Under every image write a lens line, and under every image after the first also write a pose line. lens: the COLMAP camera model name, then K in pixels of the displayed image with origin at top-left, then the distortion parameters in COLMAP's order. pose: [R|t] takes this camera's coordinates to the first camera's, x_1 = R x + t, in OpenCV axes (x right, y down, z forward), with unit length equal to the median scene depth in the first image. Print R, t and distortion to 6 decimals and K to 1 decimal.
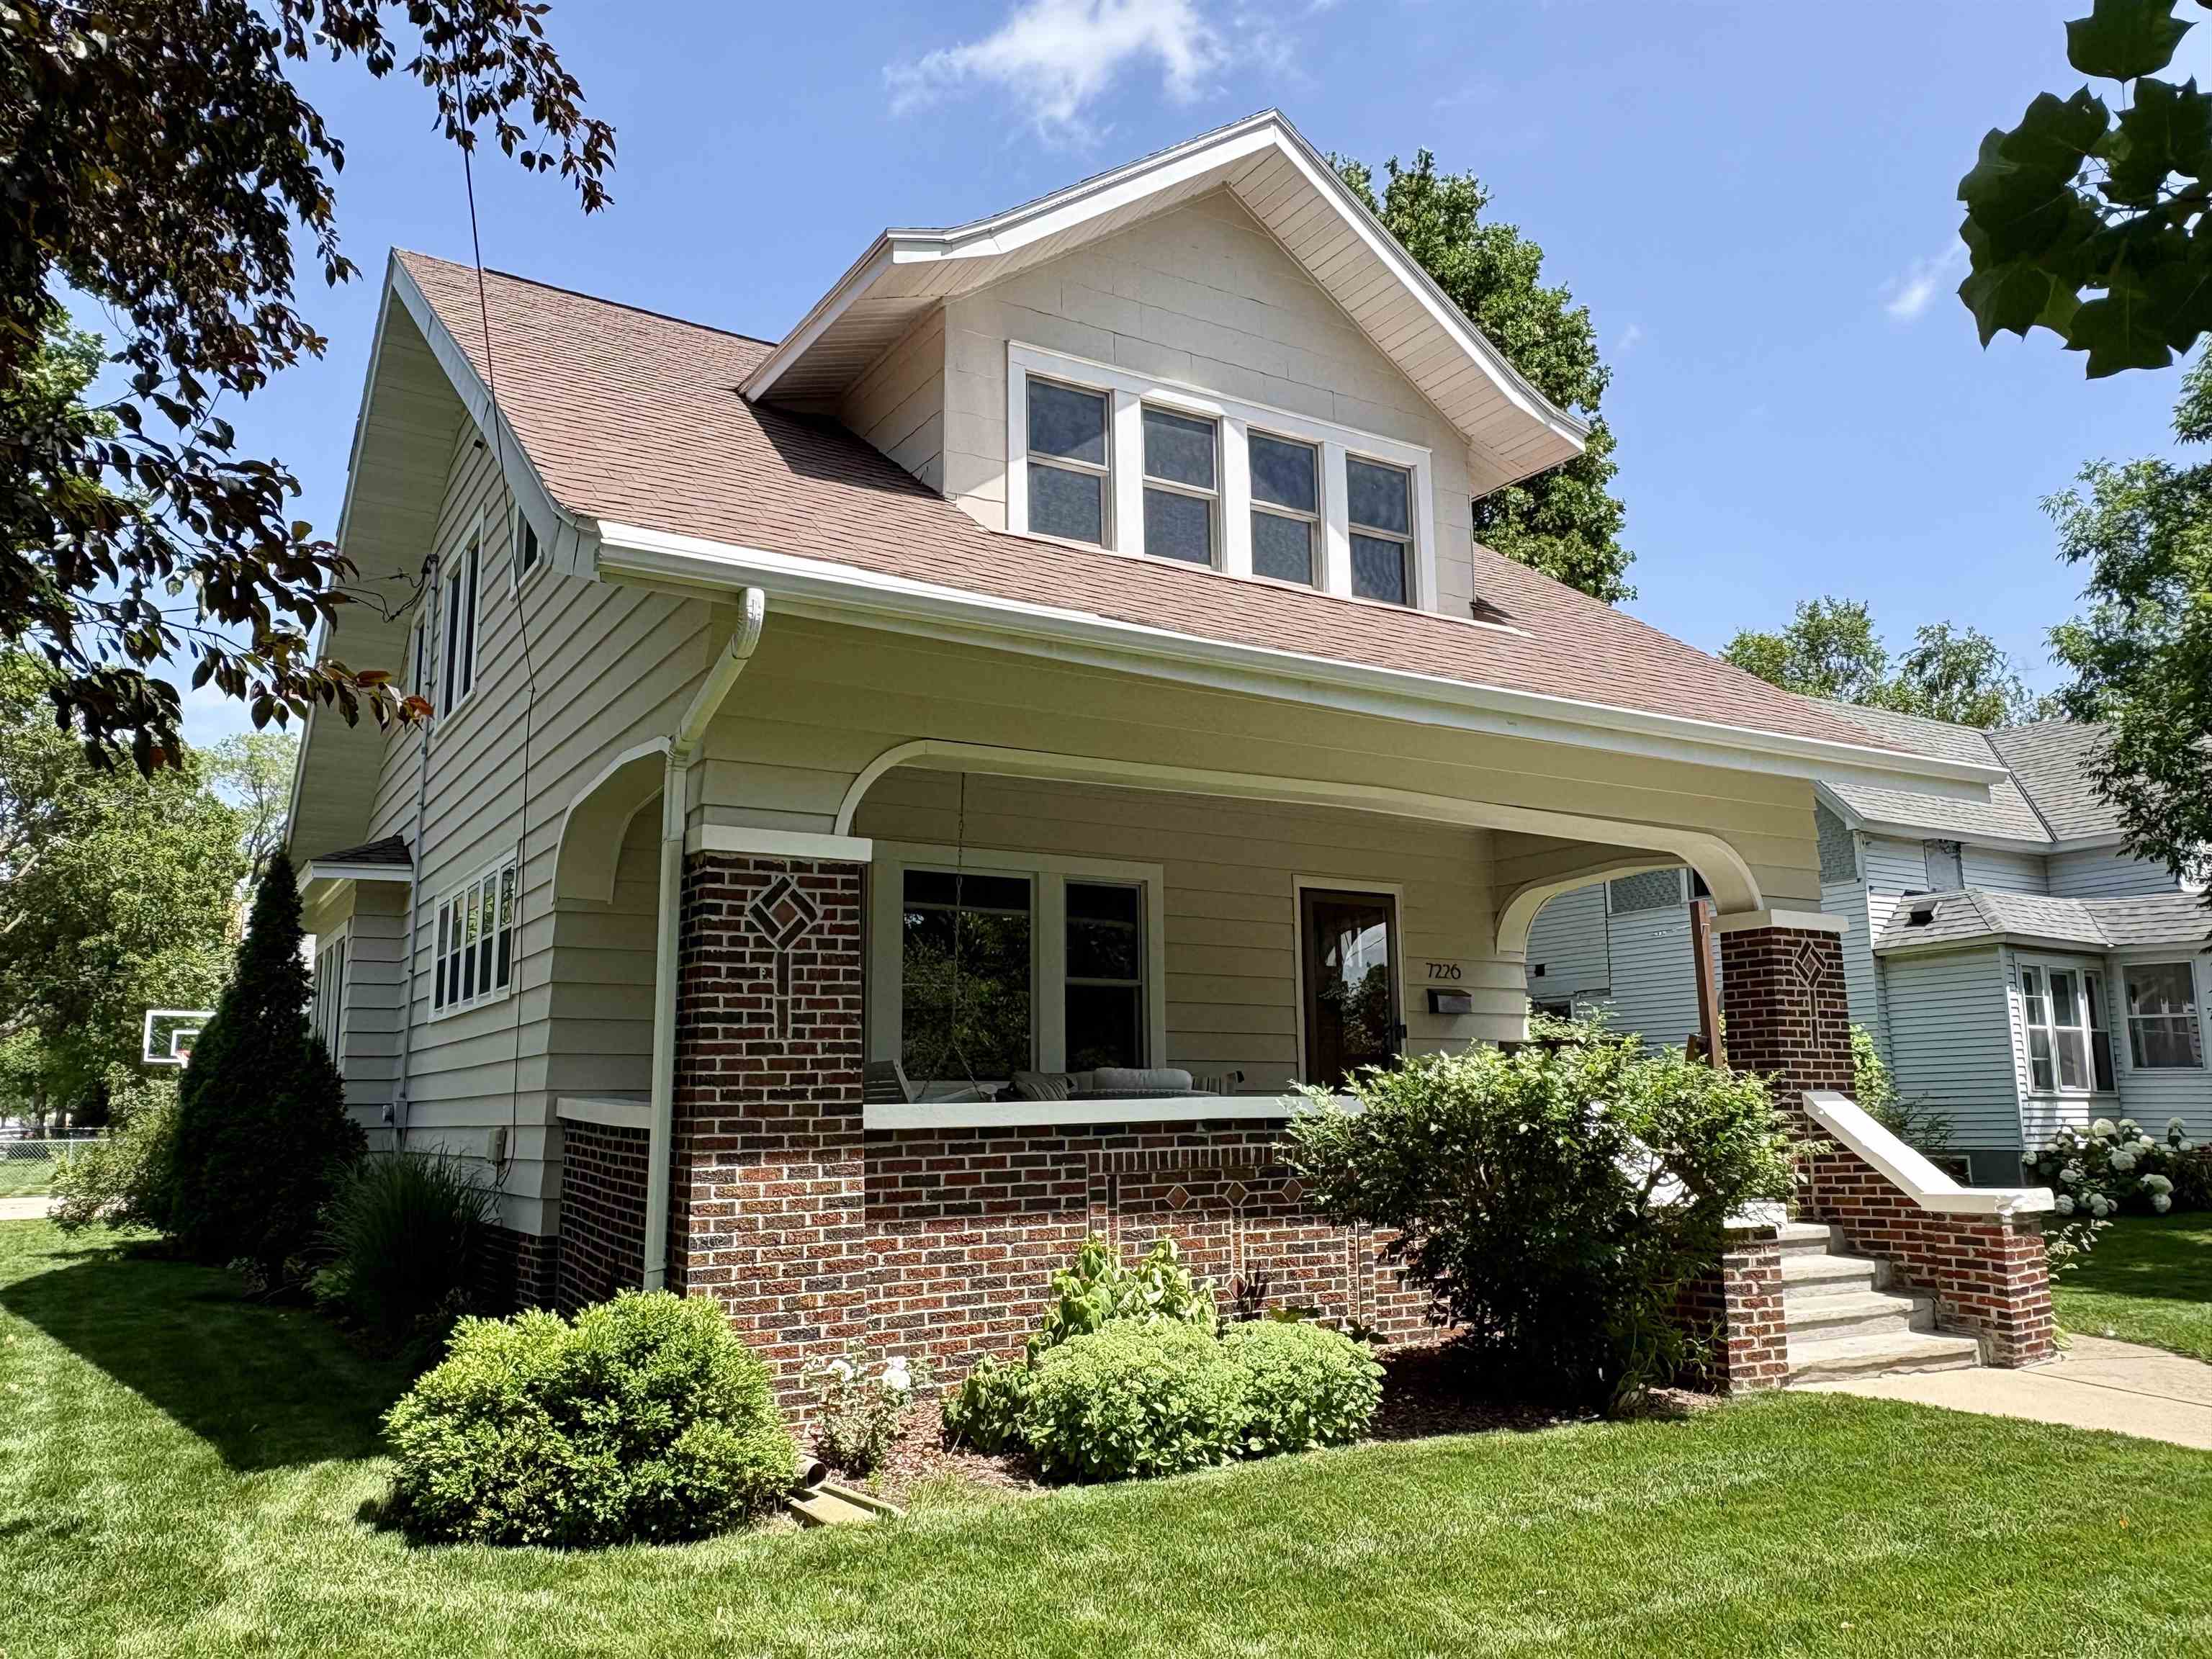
lens RADIAL K [[1659.5, 0, 1169.1], [0, 1659.5, 809.9], [0, 0, 1]] dist [0.056751, 0.001004]
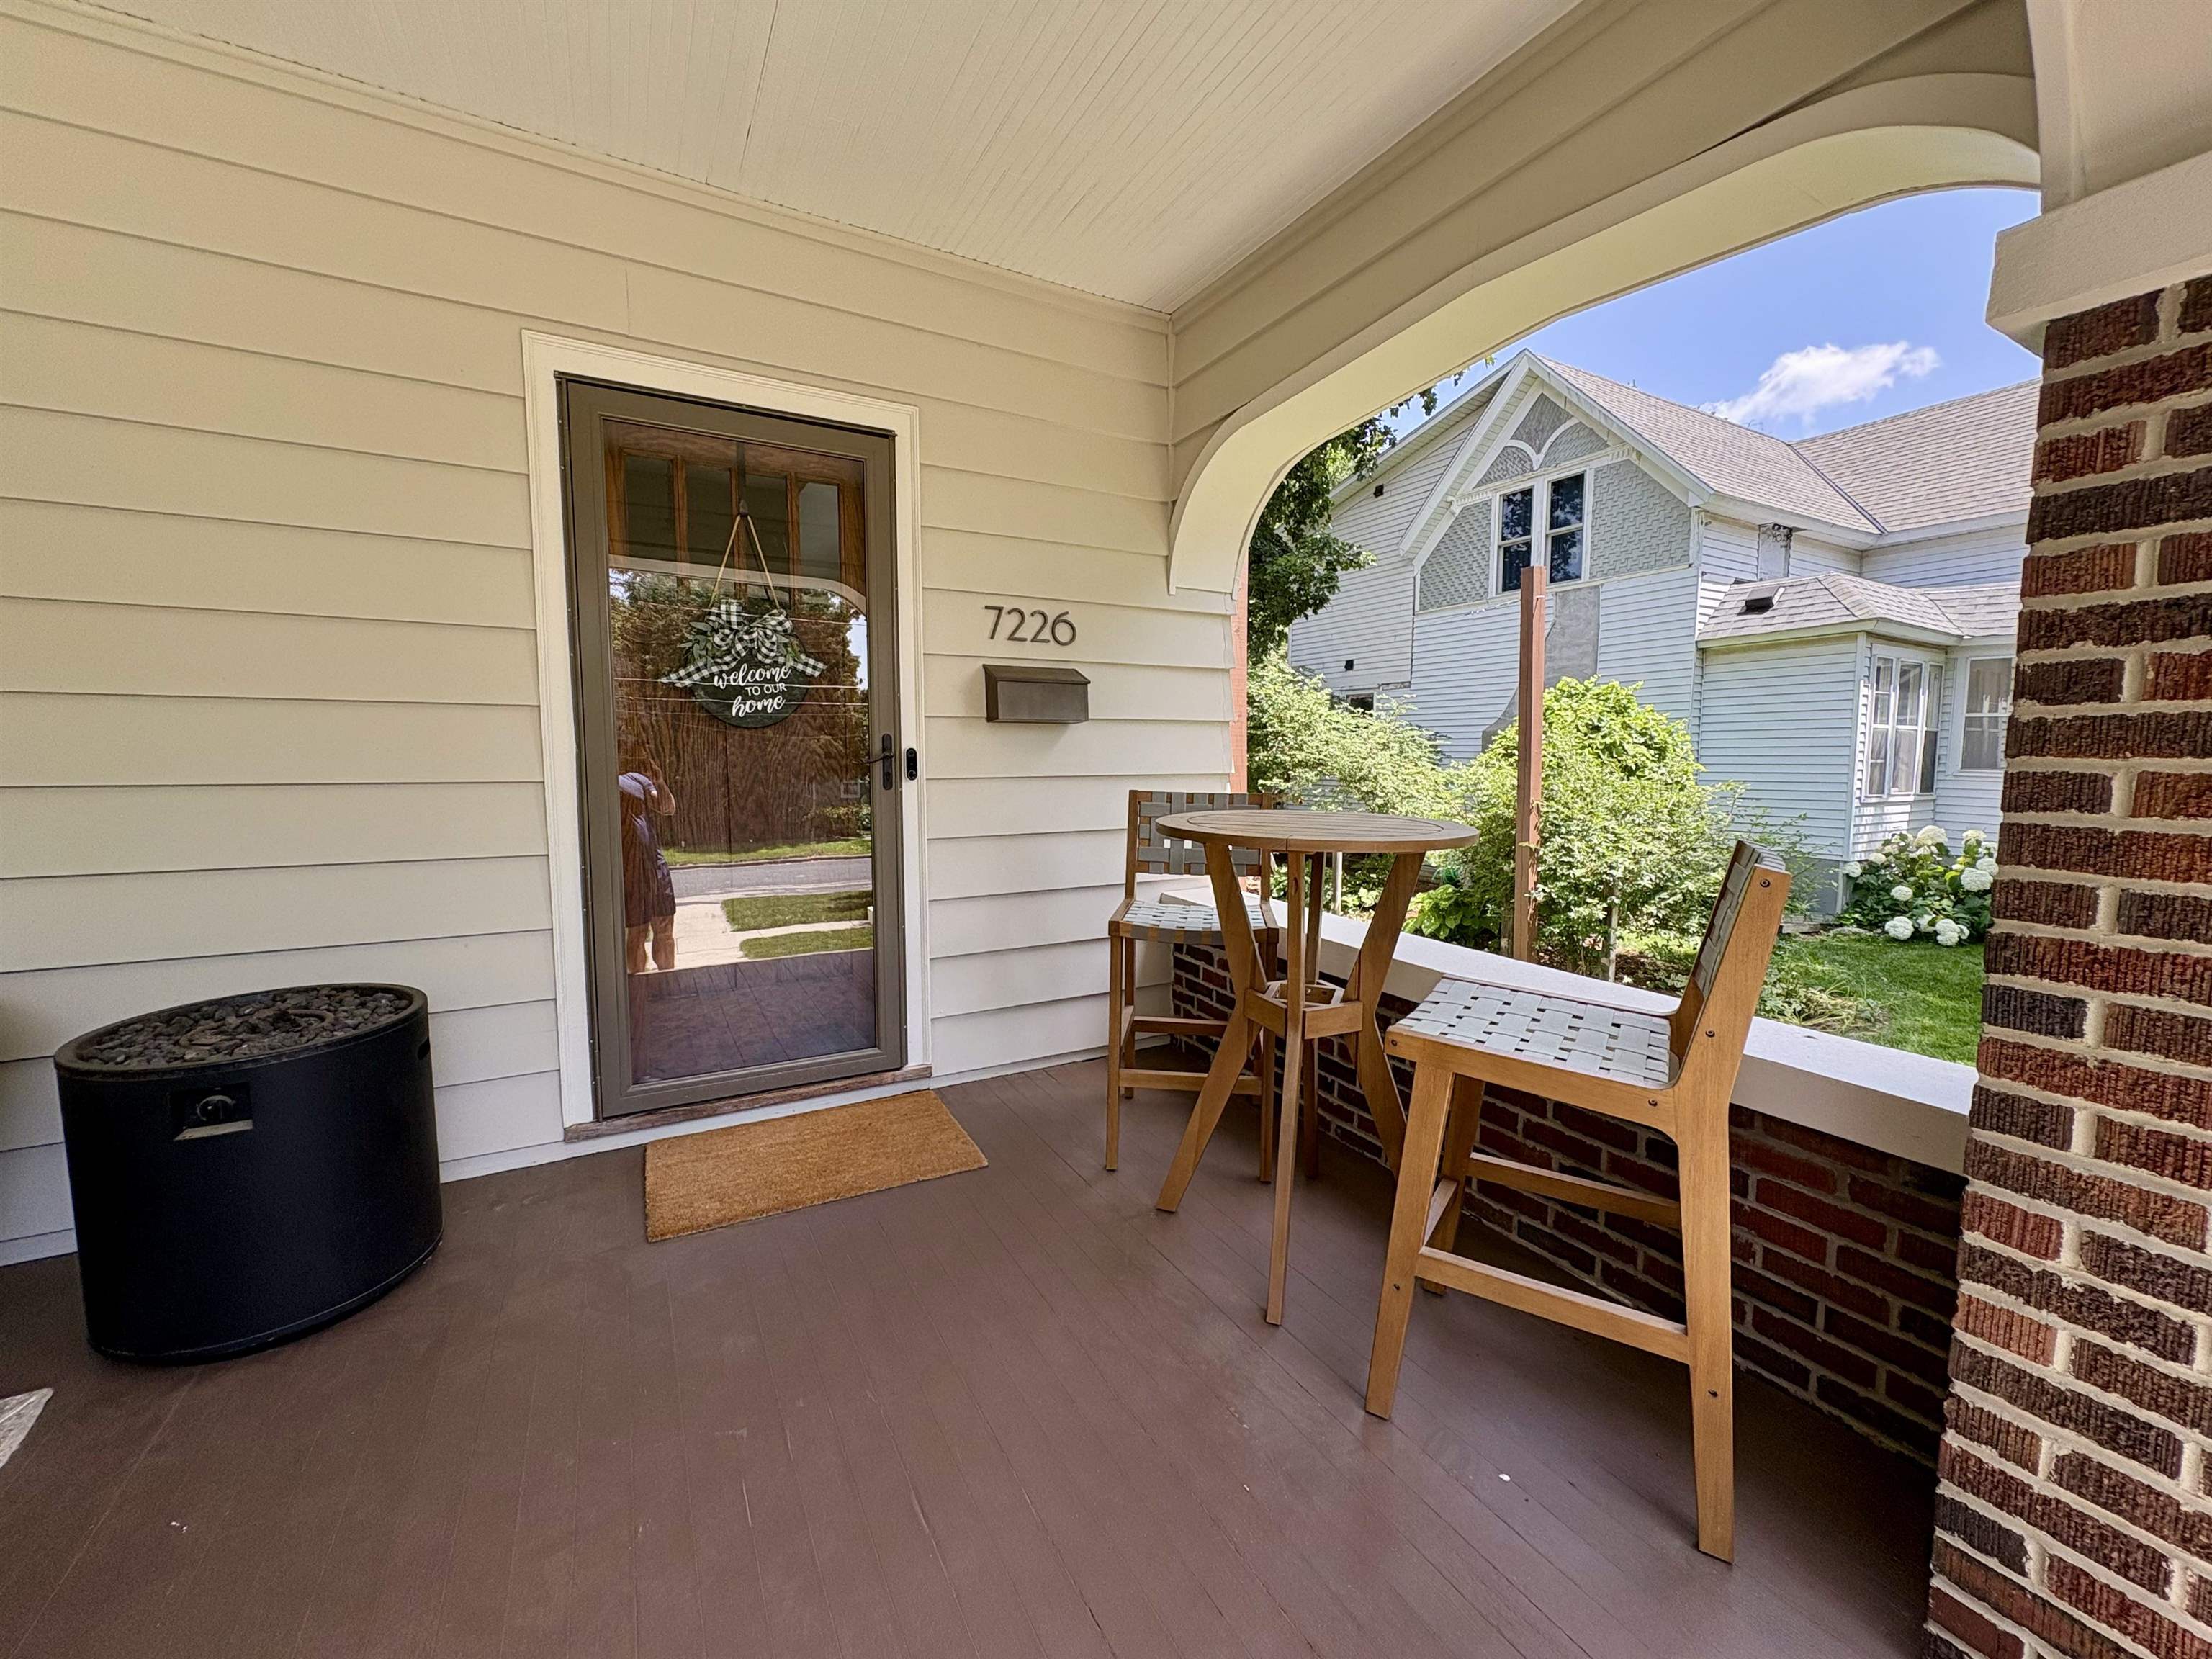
lens RADIAL K [[875.4, 0, 1114.7], [0, 875.4, 831.5], [0, 0, 1]] dist [-0.001795, -0.000426]
pose [[0.997703, 0.021869, -0.064114, 0.135472], [-0.003614, 0.962290, 0.272000, 0.057201], [0.067645, -0.271144, 0.960159, 0.505675]]
